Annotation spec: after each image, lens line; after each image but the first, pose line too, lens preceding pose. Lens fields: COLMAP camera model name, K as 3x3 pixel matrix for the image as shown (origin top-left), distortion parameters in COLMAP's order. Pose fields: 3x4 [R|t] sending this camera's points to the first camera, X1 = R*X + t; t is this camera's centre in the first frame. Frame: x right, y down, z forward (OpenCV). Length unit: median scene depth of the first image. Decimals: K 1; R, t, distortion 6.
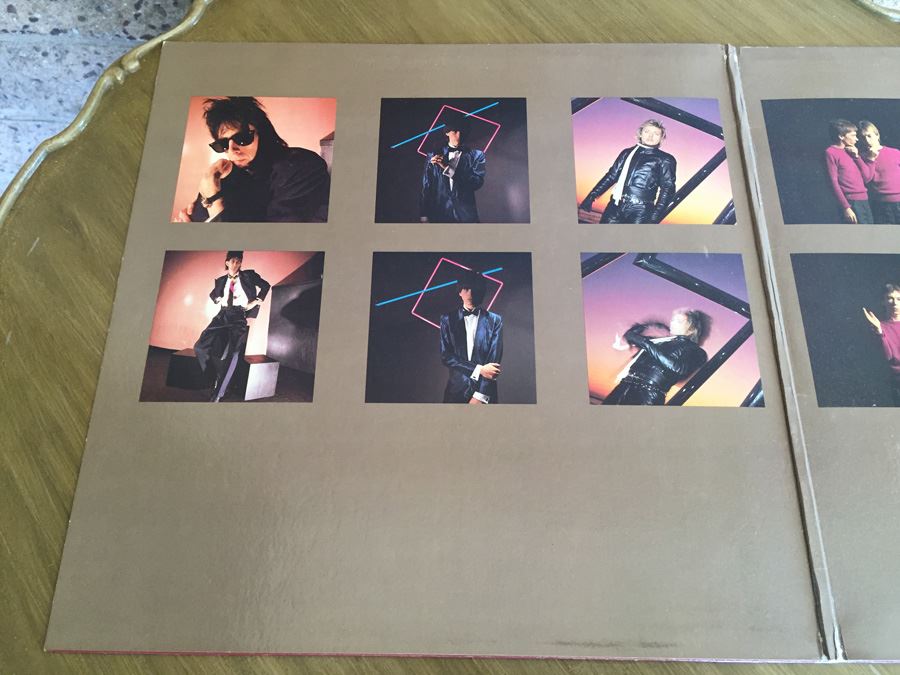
lens RADIAL K [[765.6, 0, 455.0], [0, 765.6, 341.7], [0, 0, 1]] dist [0.079679, -0.068674]
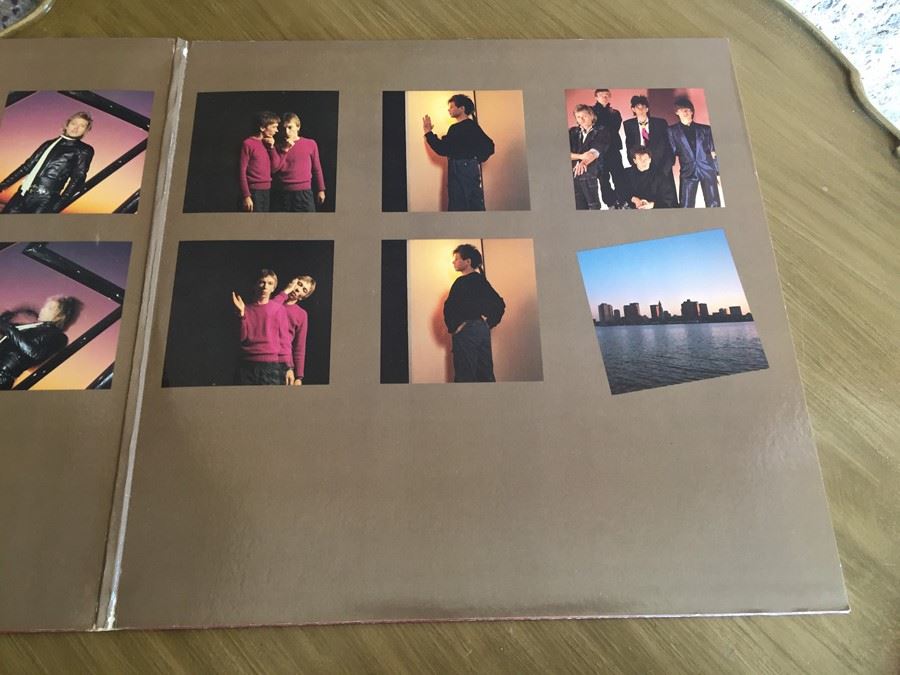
lens RADIAL K [[765.6, 0, 452.0], [0, 765.6, 335.4], [0, 0, 1]] dist [0.079679, -0.068674]
pose [[0.999788, -0.020598, 0.000623, 0.769724], [0.020593, 0.999759, 0.007551, 0.012344], [-0.000778, -0.007536, 0.999971, -0.039392]]
